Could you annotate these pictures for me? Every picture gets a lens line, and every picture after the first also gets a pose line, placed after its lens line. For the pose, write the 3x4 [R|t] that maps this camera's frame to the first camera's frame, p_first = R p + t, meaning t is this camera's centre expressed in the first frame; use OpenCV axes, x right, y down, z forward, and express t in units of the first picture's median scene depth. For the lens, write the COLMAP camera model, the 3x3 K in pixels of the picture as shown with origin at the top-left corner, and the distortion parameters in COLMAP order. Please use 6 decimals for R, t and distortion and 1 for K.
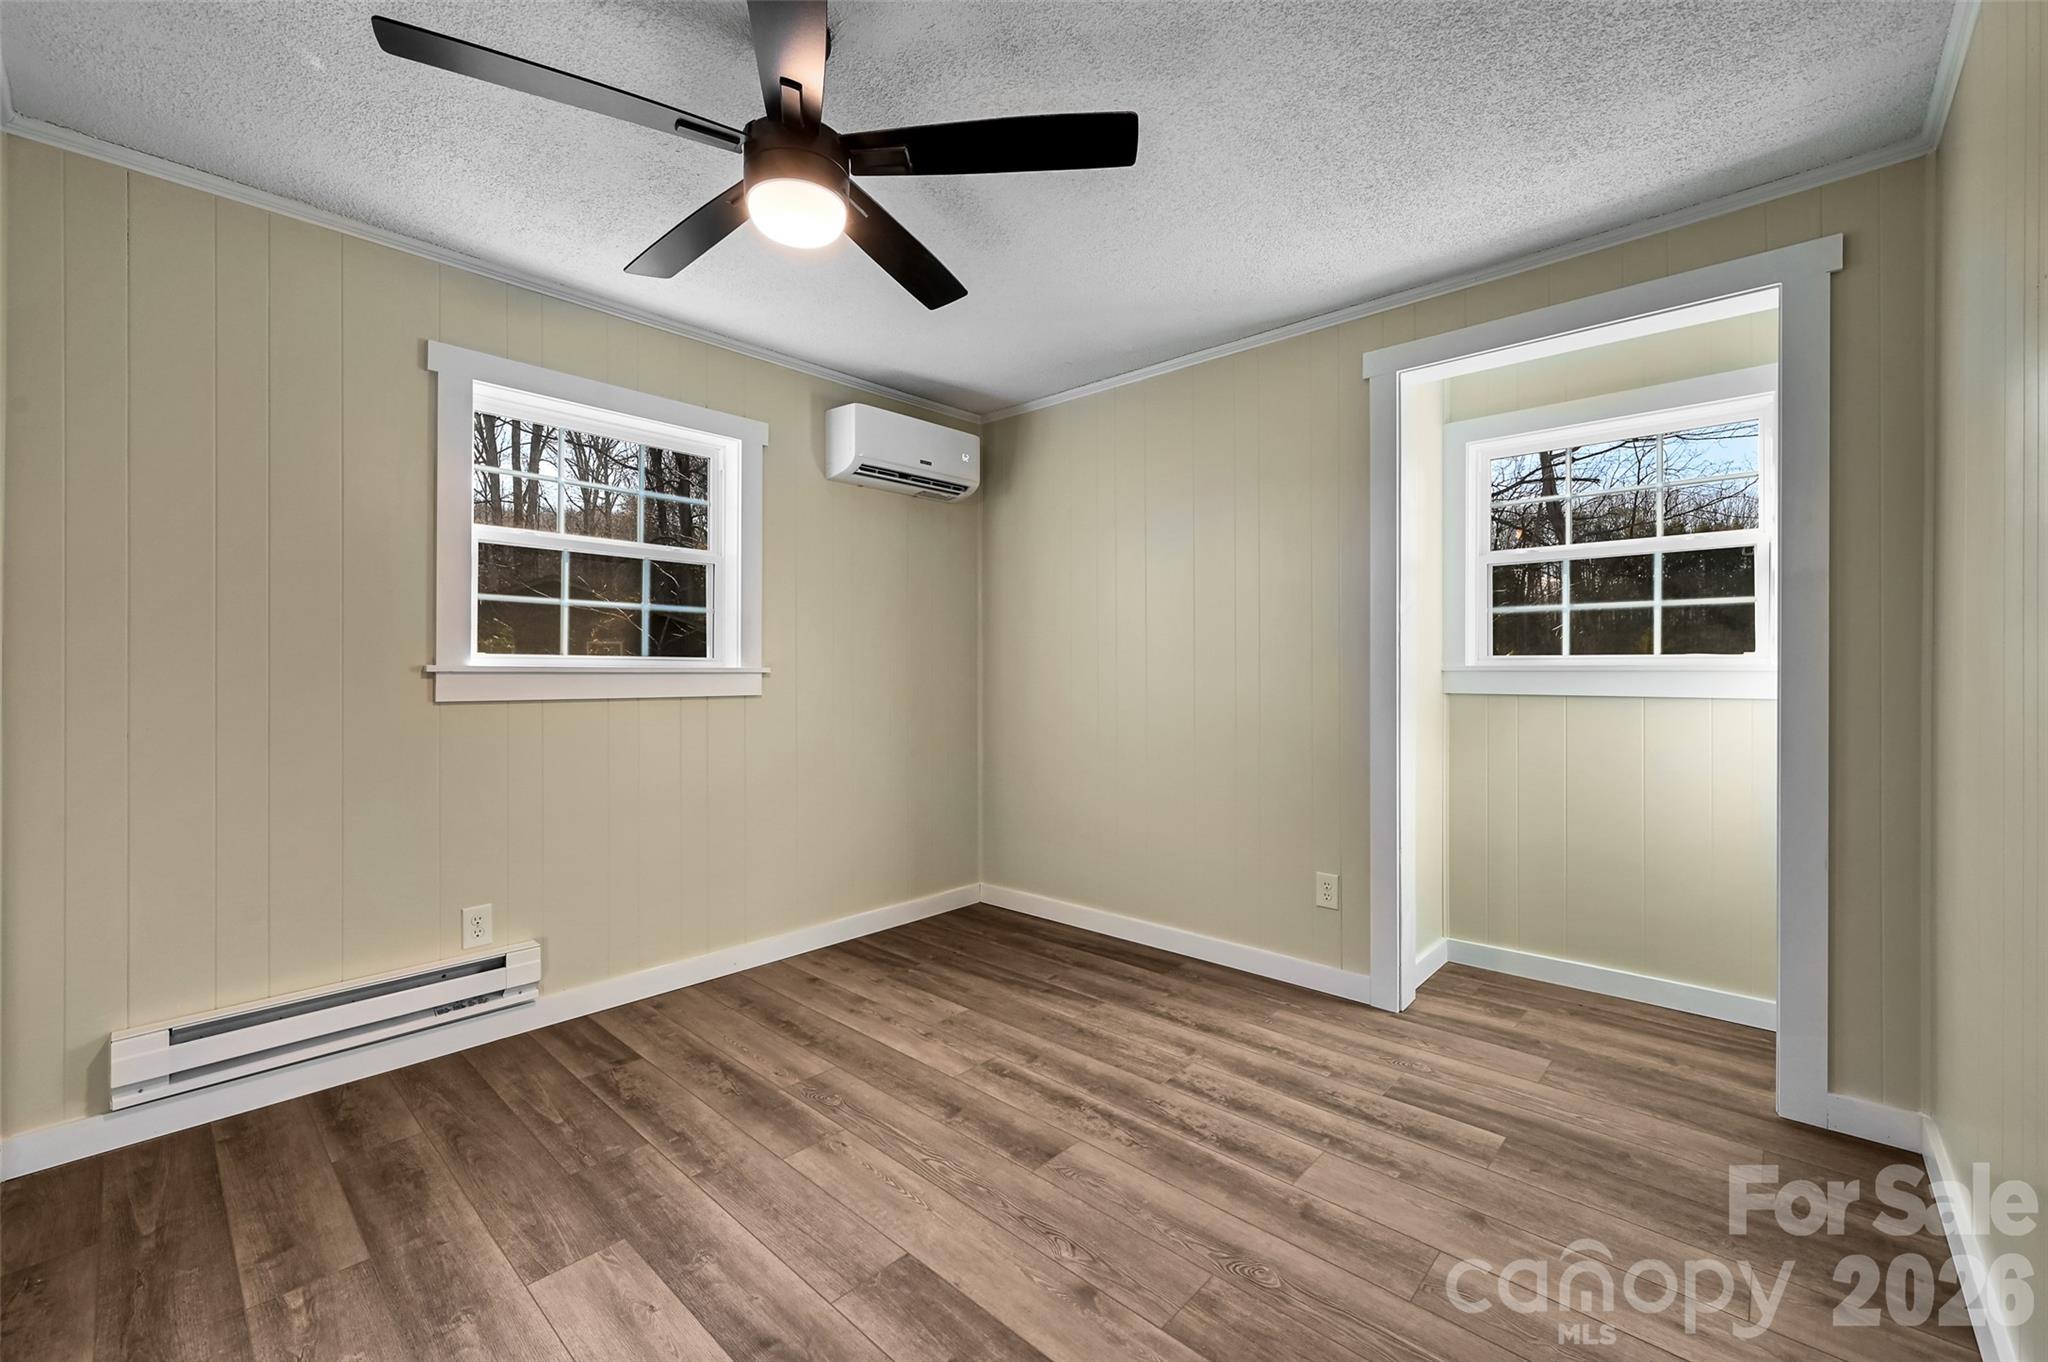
lens RADIAL K [[826.1, 0, 1024.8], [0, 826.1, 670.0], [0, 0, 1]] dist [-0.003216, 0.001123]
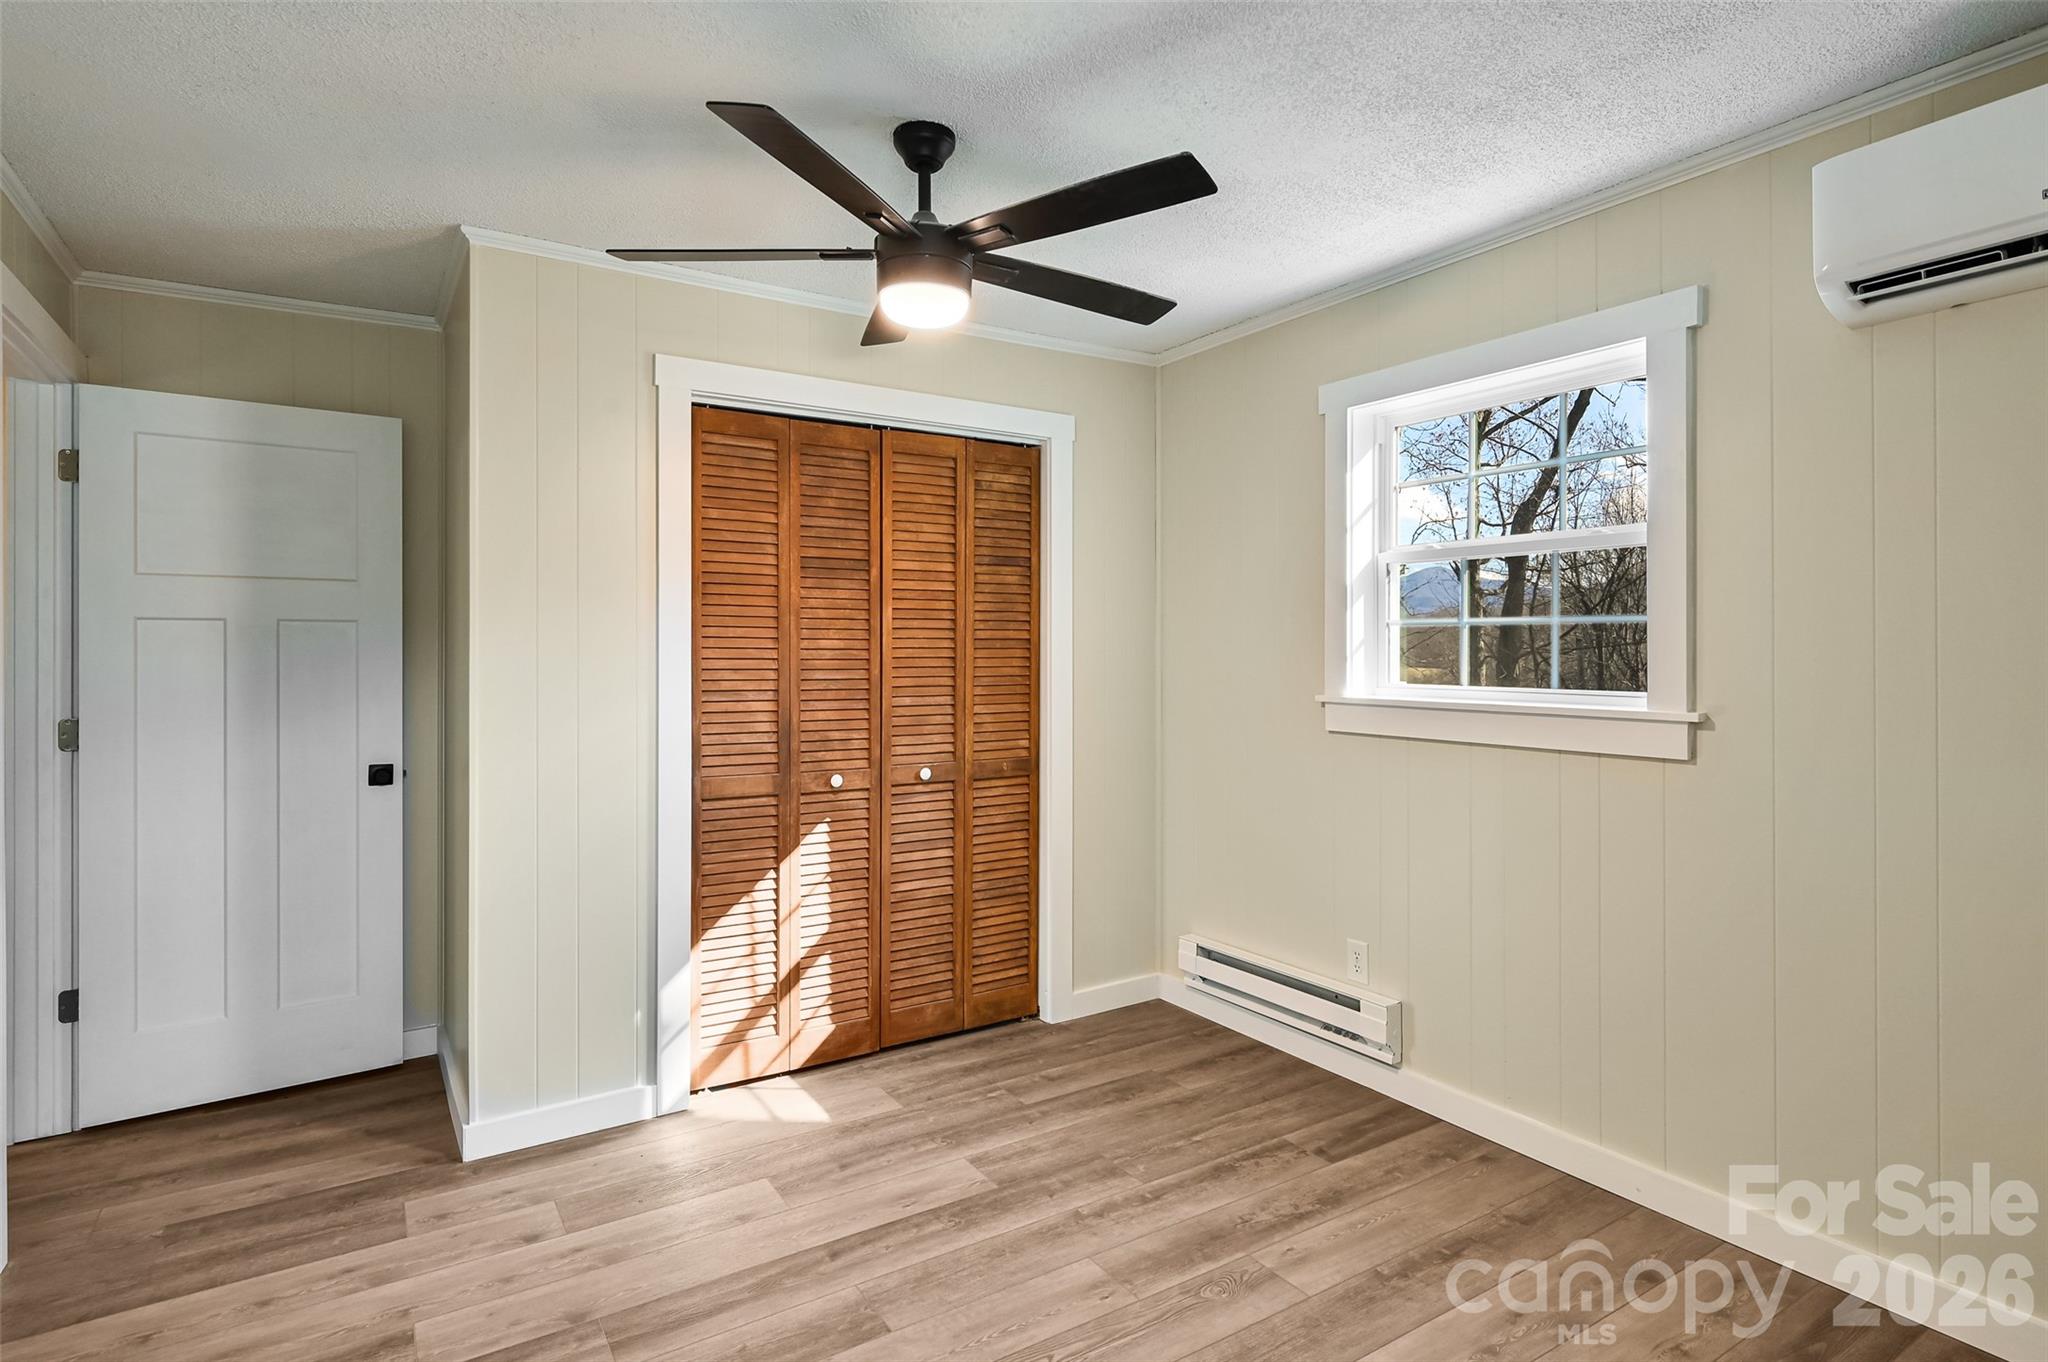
lens RADIAL K [[1052.3, 0, 1030.8], [0, 1052.3, 667.0], [0, 0, 1]] dist [-0.003601, -0.000249]
pose [[-0.242734, 0.017616, -0.969933, 0.742885], [0.004067, 0.999845, 0.017142, -0.073418], [0.970084, 0.000216, -0.242768, 1.077087]]
